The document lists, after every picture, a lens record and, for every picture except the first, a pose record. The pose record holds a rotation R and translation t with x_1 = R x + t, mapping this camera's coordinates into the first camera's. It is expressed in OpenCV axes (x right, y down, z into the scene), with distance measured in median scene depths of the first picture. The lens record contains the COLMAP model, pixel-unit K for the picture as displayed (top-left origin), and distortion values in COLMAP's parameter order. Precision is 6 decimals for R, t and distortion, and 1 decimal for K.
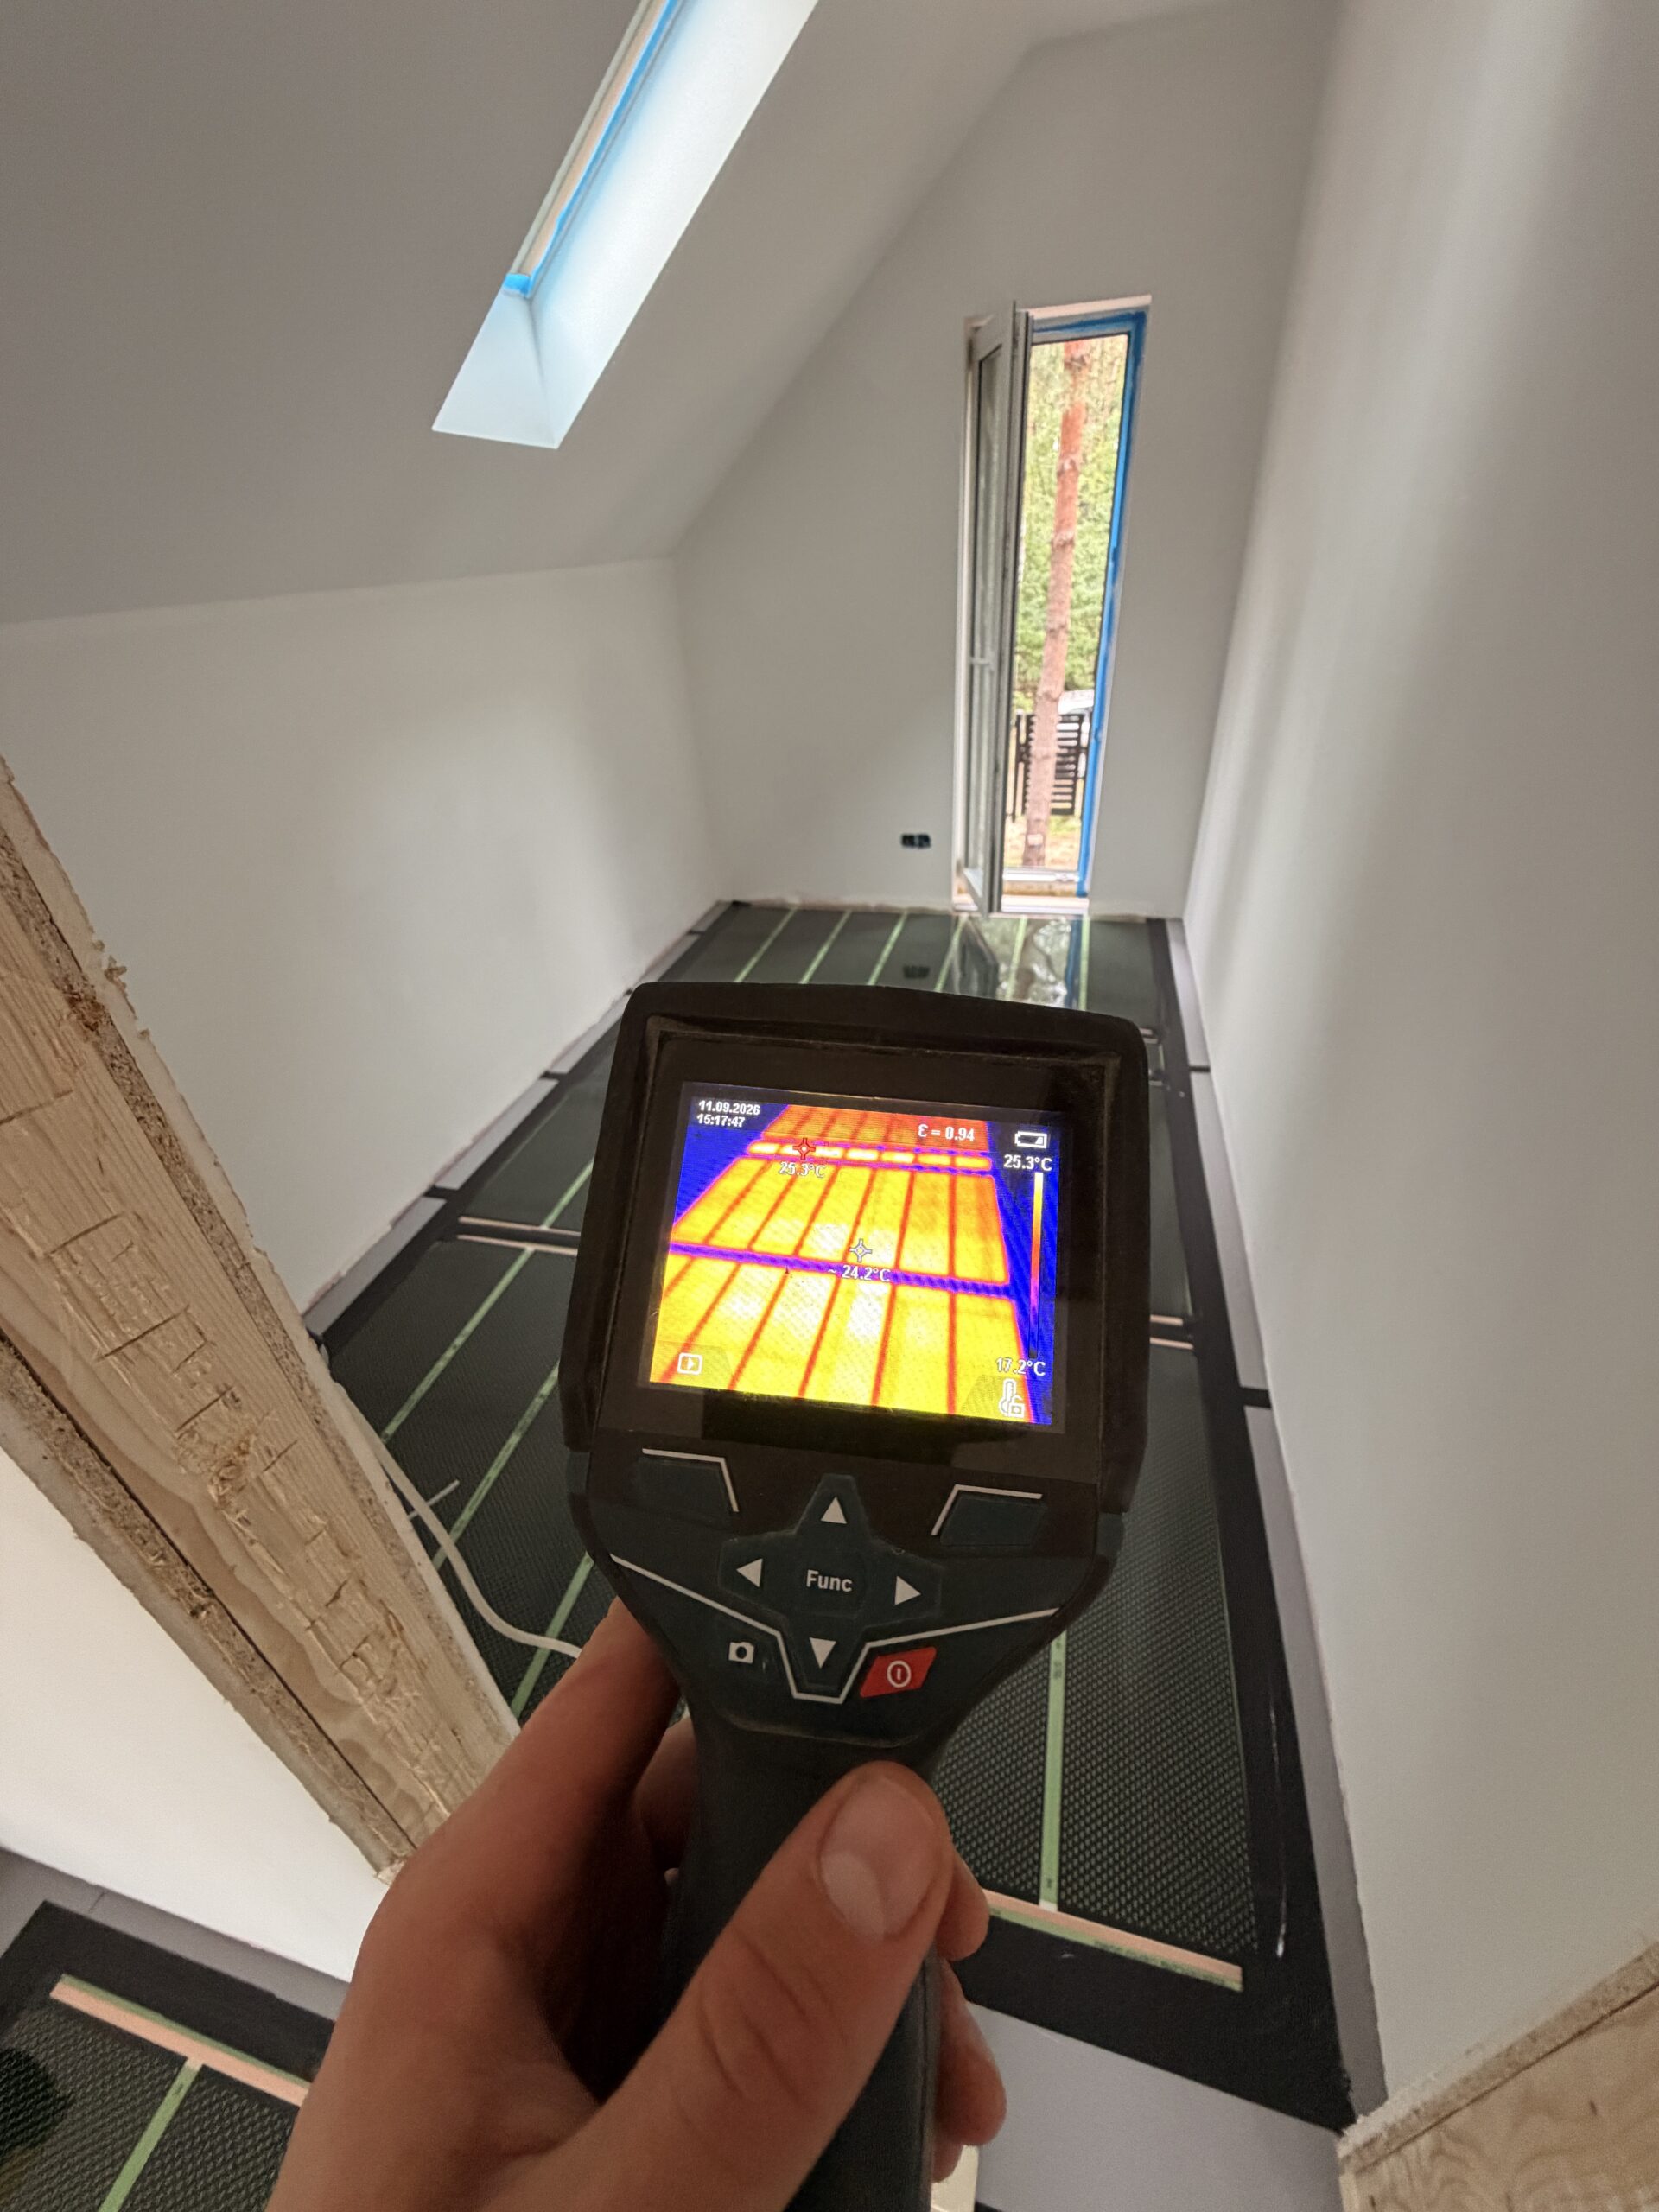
lens RADIAL K [[882.9, 0, 835.5], [0, 882.9, 1087.8], [0, 0, 1]] dist [0.000610, 0.000055]
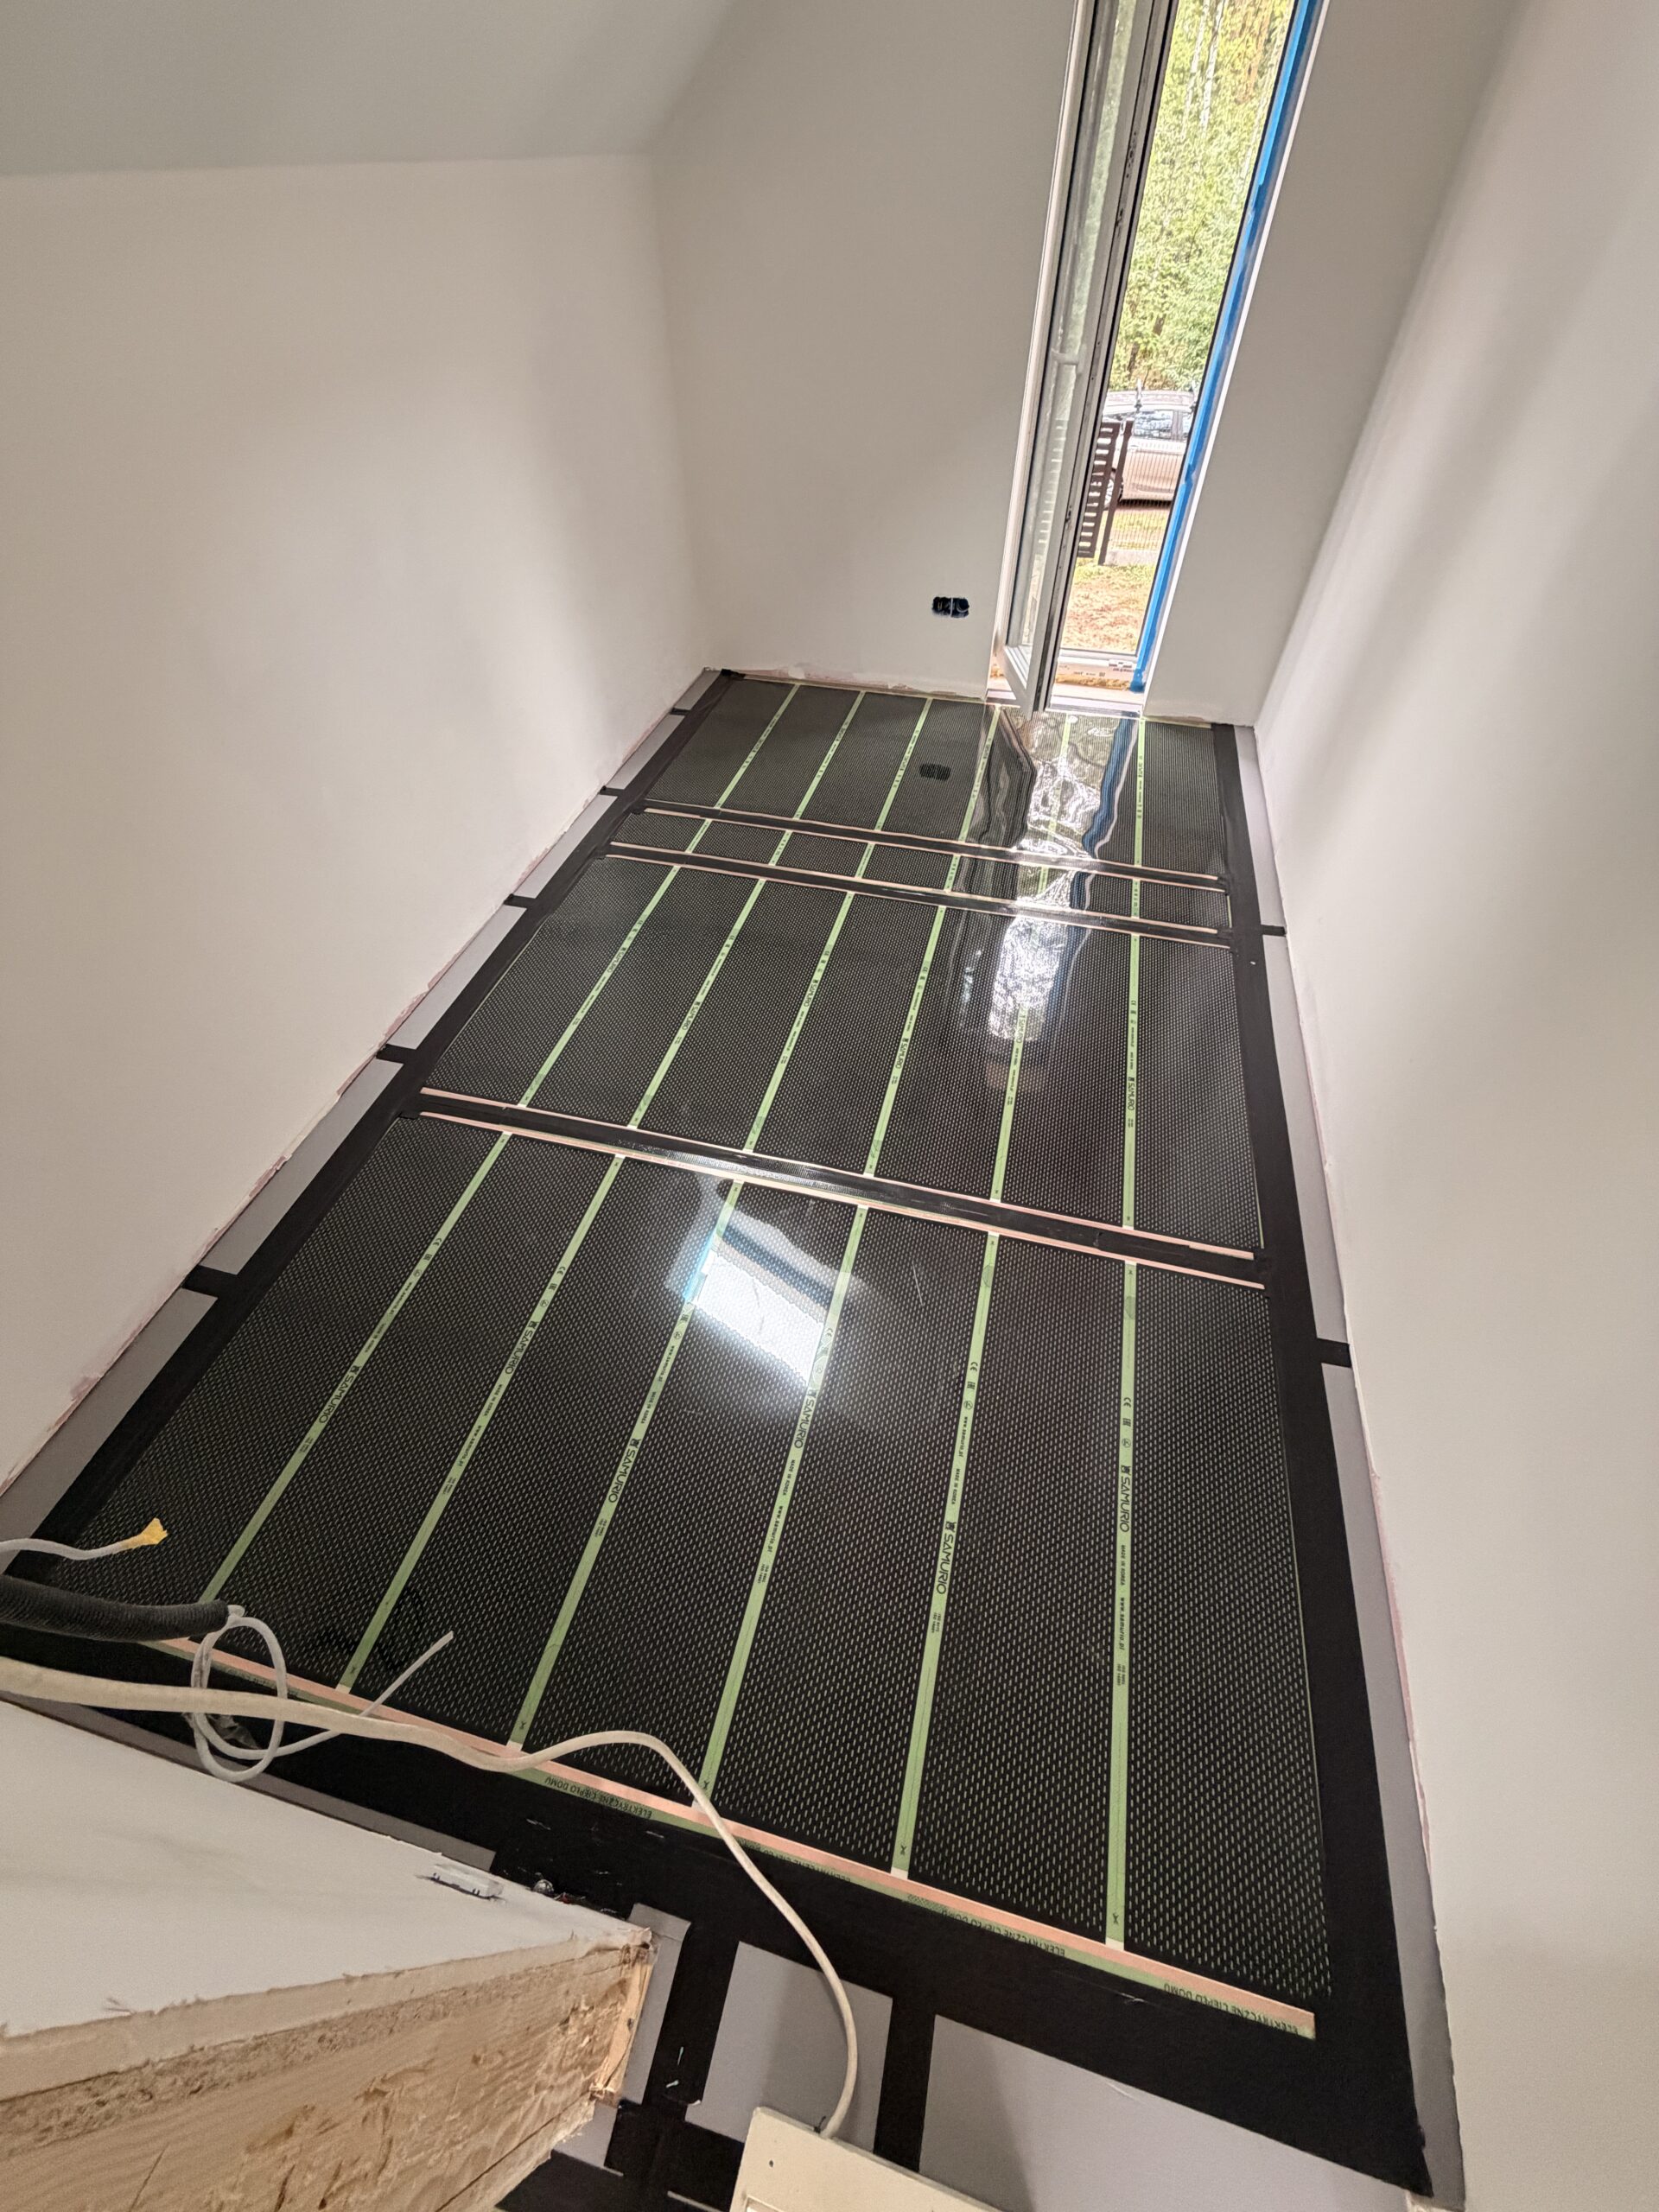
lens RADIAL K [[882.9, 0, 835.5], [0, 882.9, 1087.8], [0, 0, 1]] dist [0.000610, 0.000055]
pose [[0.998382, 0.034665, 0.045084, -0.039521], [-0.045127, 0.965330, 0.257103, -0.056675], [-0.034609, -0.258721, 0.965332, 0.099976]]
